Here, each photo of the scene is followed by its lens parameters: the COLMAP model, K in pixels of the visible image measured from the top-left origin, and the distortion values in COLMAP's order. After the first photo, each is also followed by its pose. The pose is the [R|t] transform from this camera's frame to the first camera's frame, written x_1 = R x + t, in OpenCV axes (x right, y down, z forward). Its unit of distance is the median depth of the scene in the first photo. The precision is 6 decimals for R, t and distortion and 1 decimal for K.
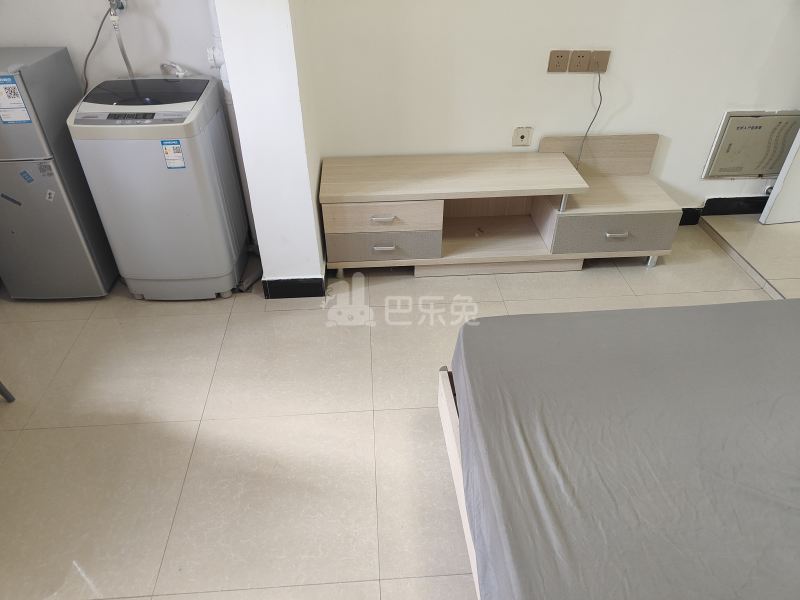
lens RADIAL K [[557.6, 0, 400.7], [0, 557.6, 301.4], [0, 0, 1]] dist [0.015793, -0.013207]
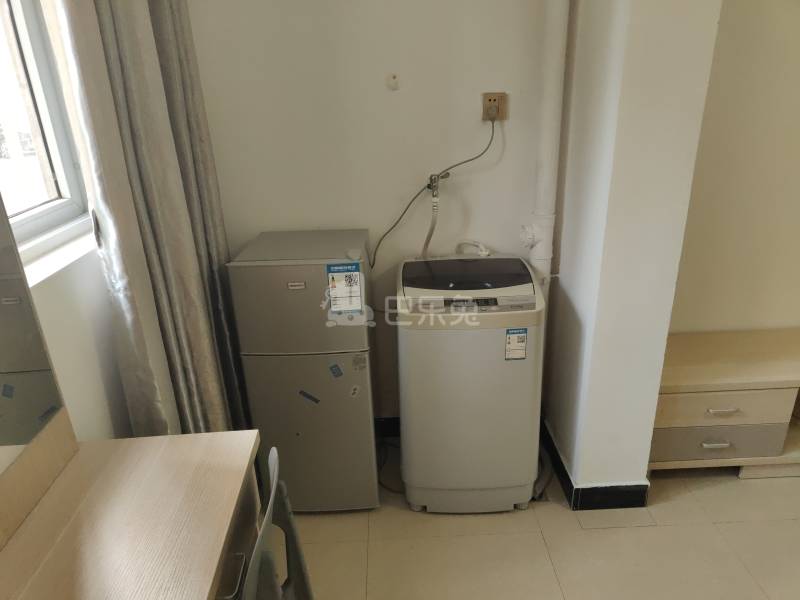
lens RADIAL K [[557.6, 0, 399.4], [0, 557.6, 299.7], [0, 0, 1]] dist [0.015793, -0.013207]
pose [[0.998785, -0.017815, -0.045957, -0.477255], [0.004876, 0.963535, -0.267537, -0.088156], [0.049048, 0.266987, 0.962451, 0.132330]]
